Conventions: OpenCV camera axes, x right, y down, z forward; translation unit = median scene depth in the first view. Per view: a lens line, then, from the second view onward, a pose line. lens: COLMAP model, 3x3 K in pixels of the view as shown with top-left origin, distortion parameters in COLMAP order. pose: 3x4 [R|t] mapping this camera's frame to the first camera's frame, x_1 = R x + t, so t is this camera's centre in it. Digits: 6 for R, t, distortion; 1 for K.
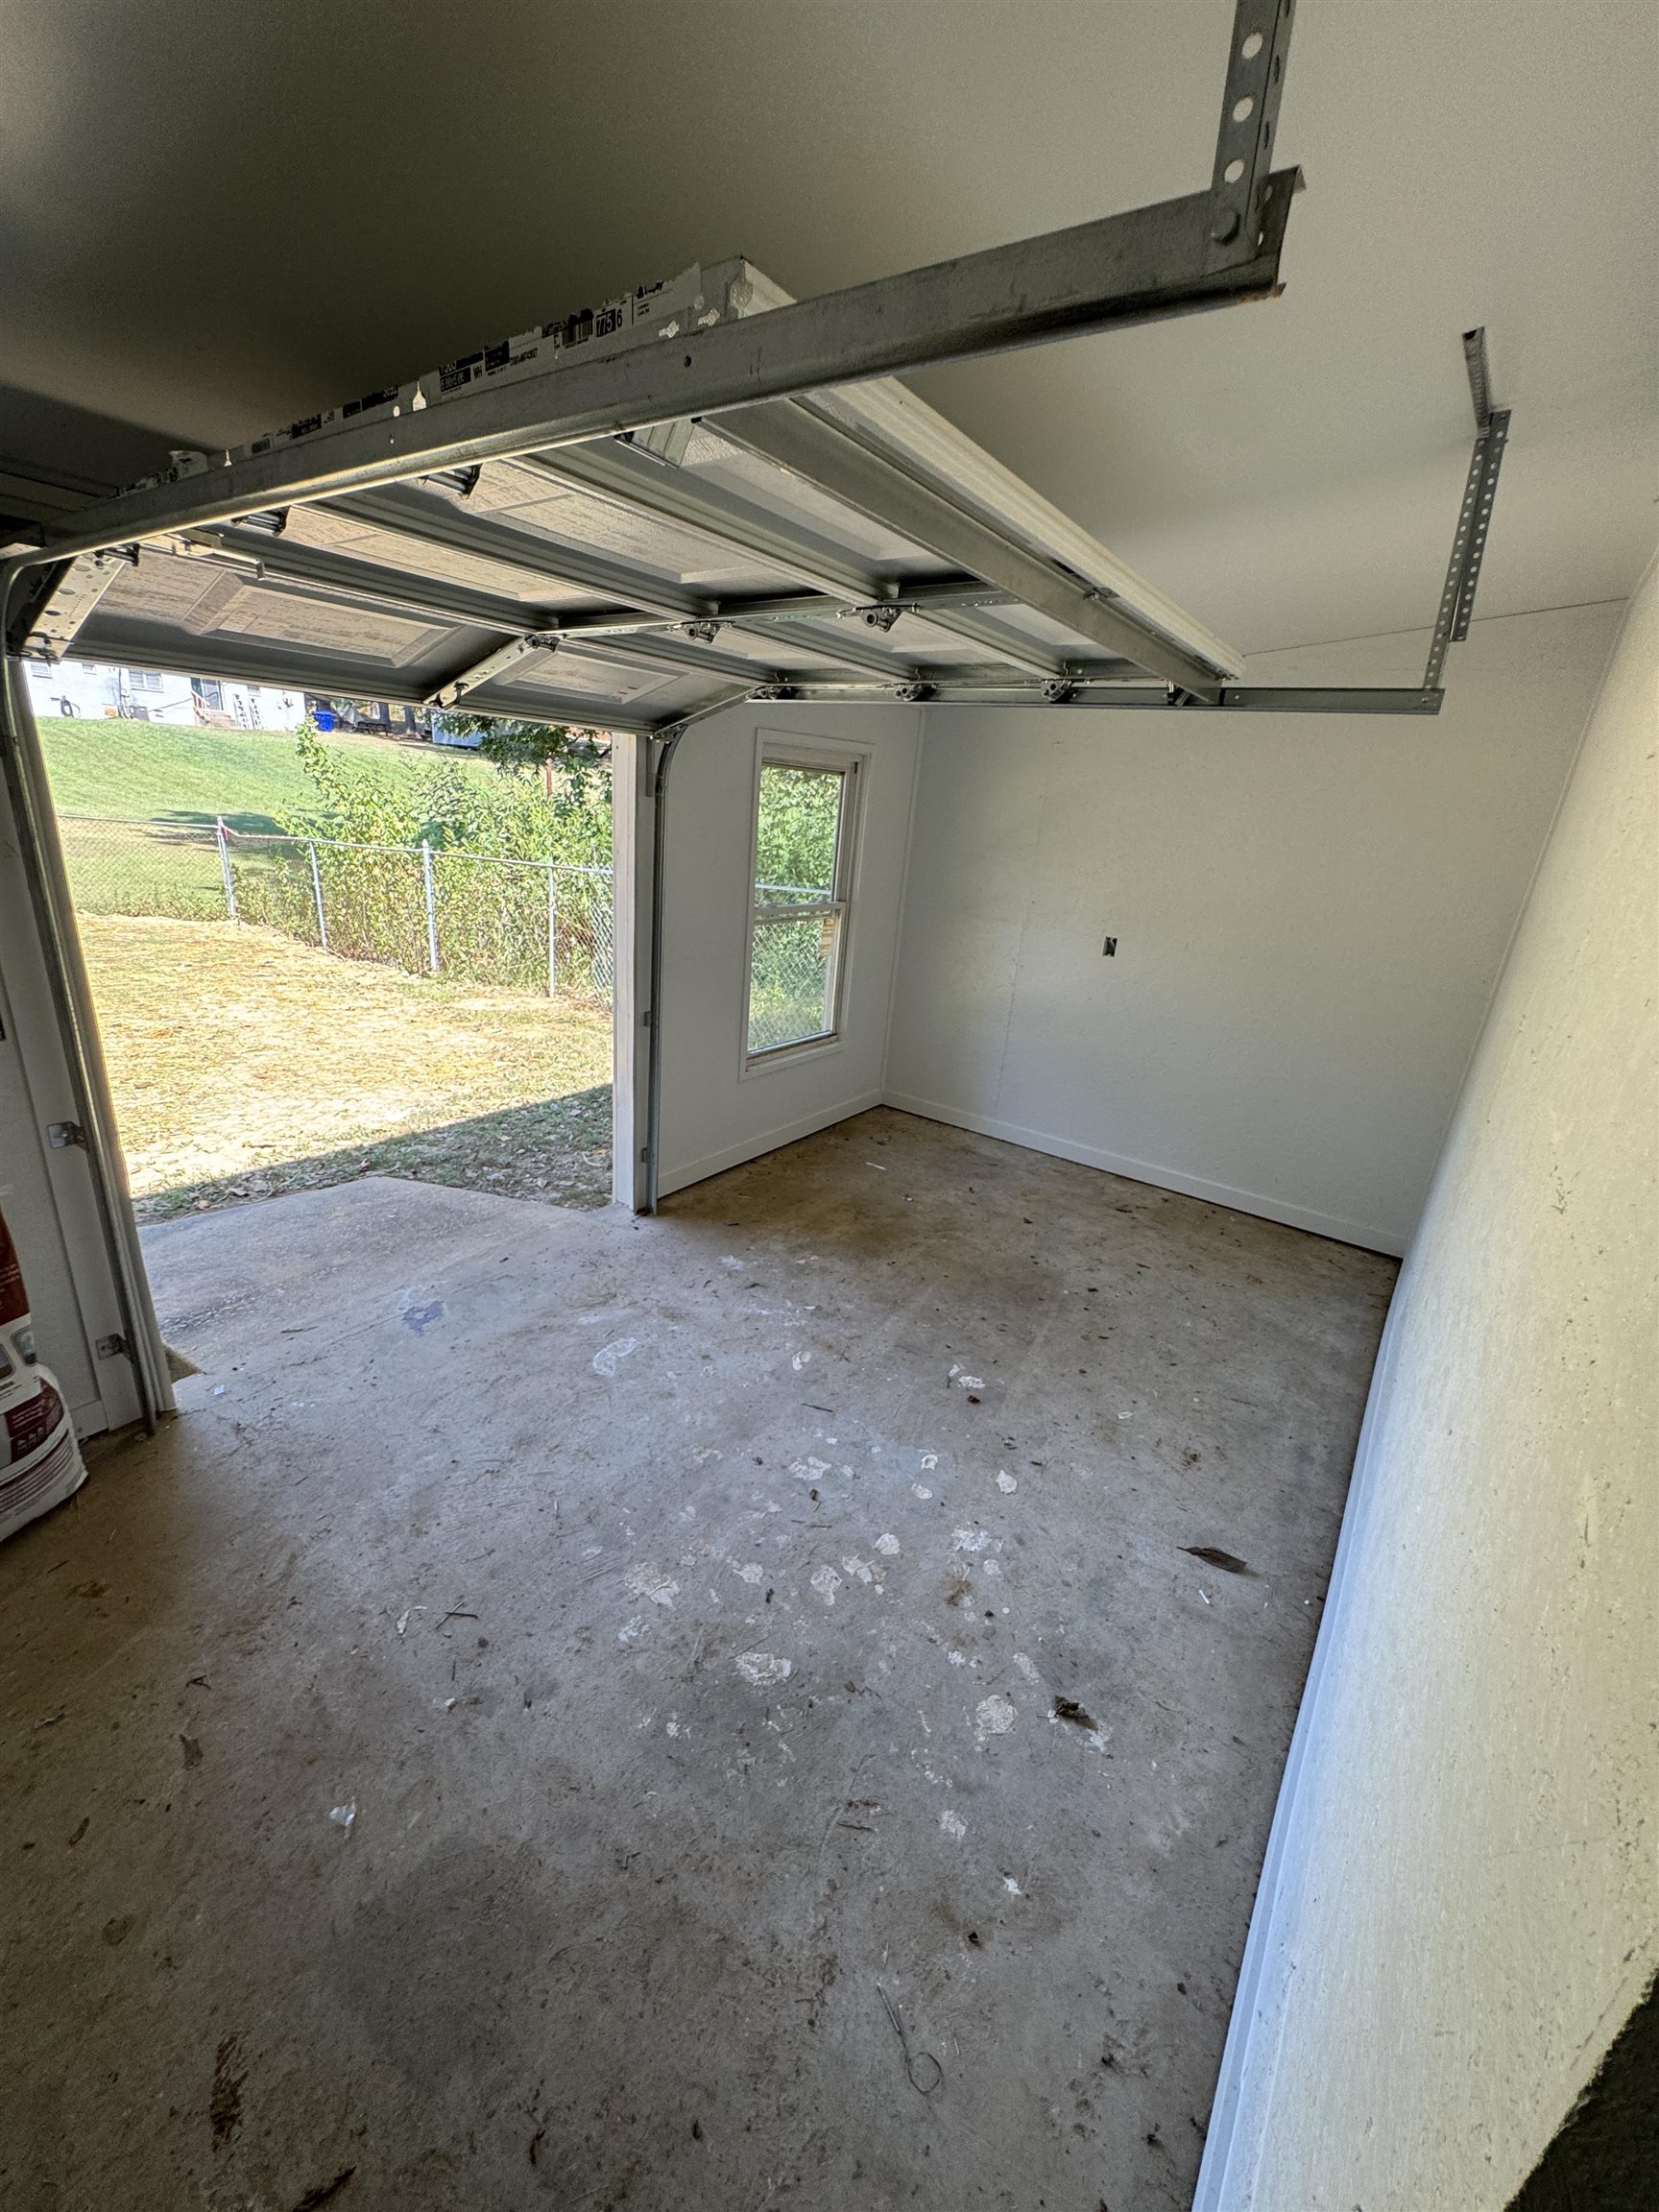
lens RADIAL K [[892.7, 0, 831.2], [0, 892.7, 1107.0], [0, 0, 1]] dist [-0.000047, -0.000179]
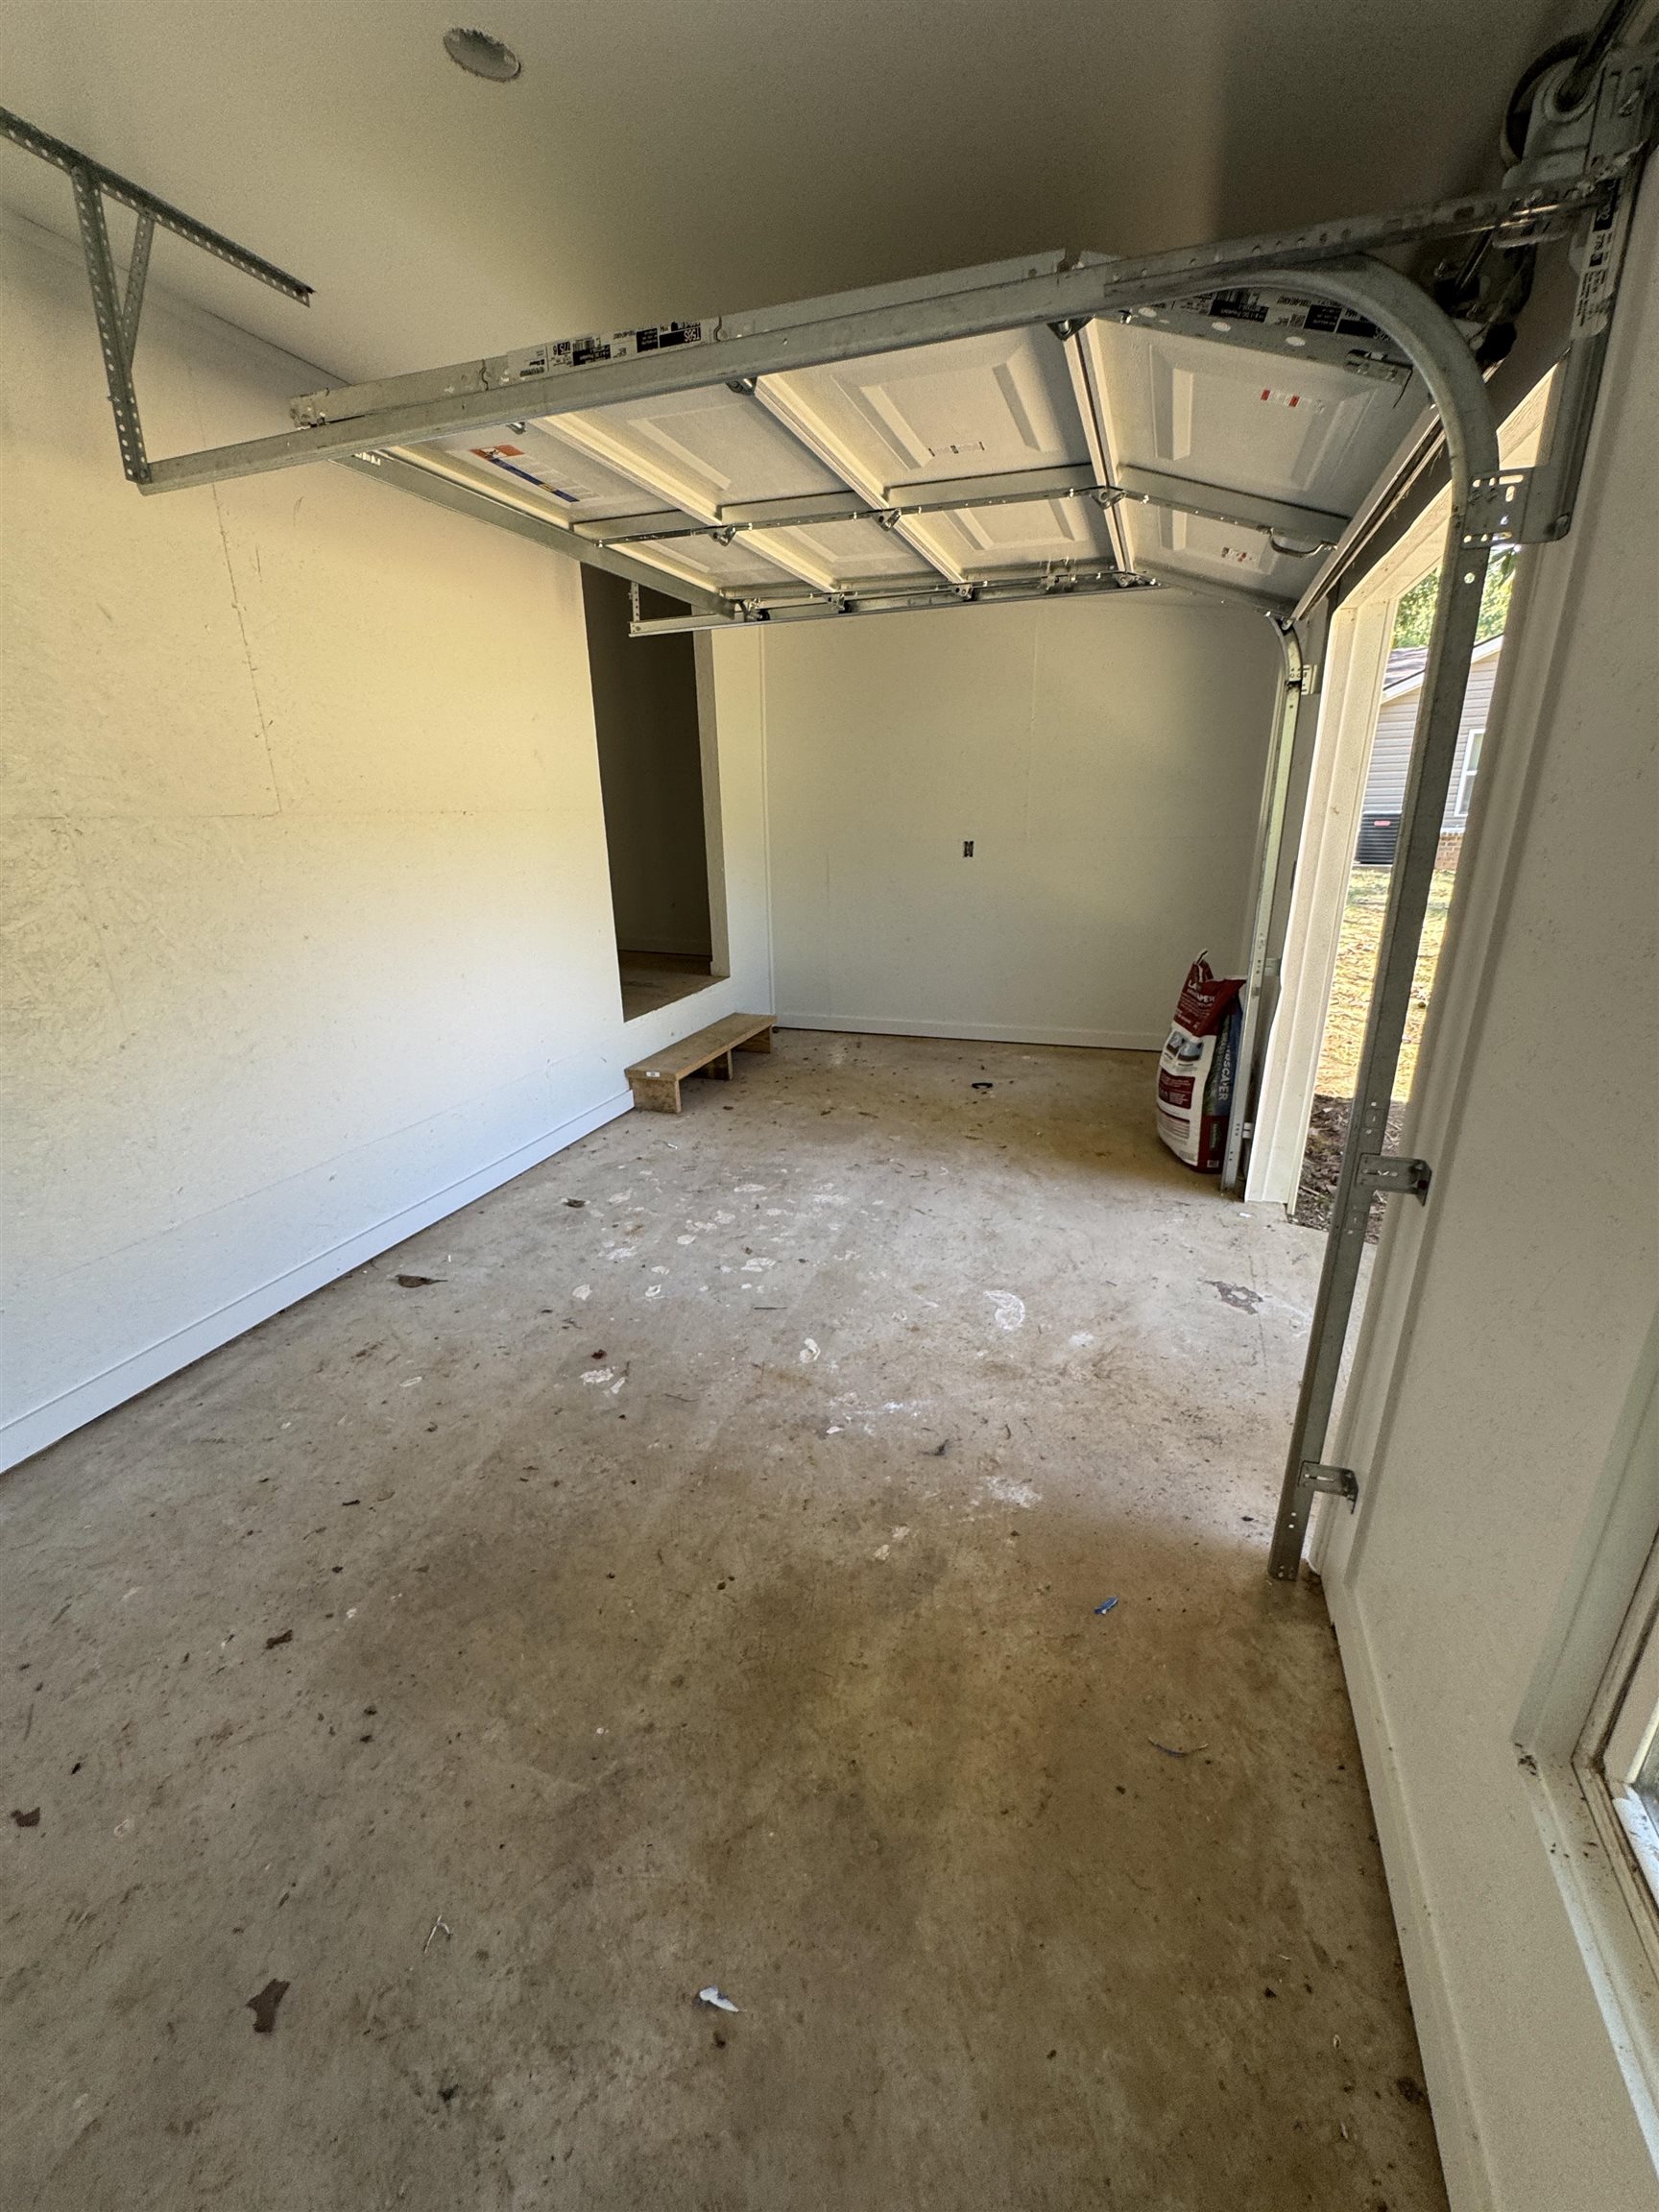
lens RADIAL K [[892.7, 0, 830.3], [0, 892.7, 1106.2], [0, 0, 1]] dist [-0.000047, -0.000179]
pose [[-0.960753, 0.027997, -0.275987, 0.191654], [-0.145384, 0.796497, 0.586904, -0.434276], [0.236255, 0.603994, -0.761167, 1.699850]]
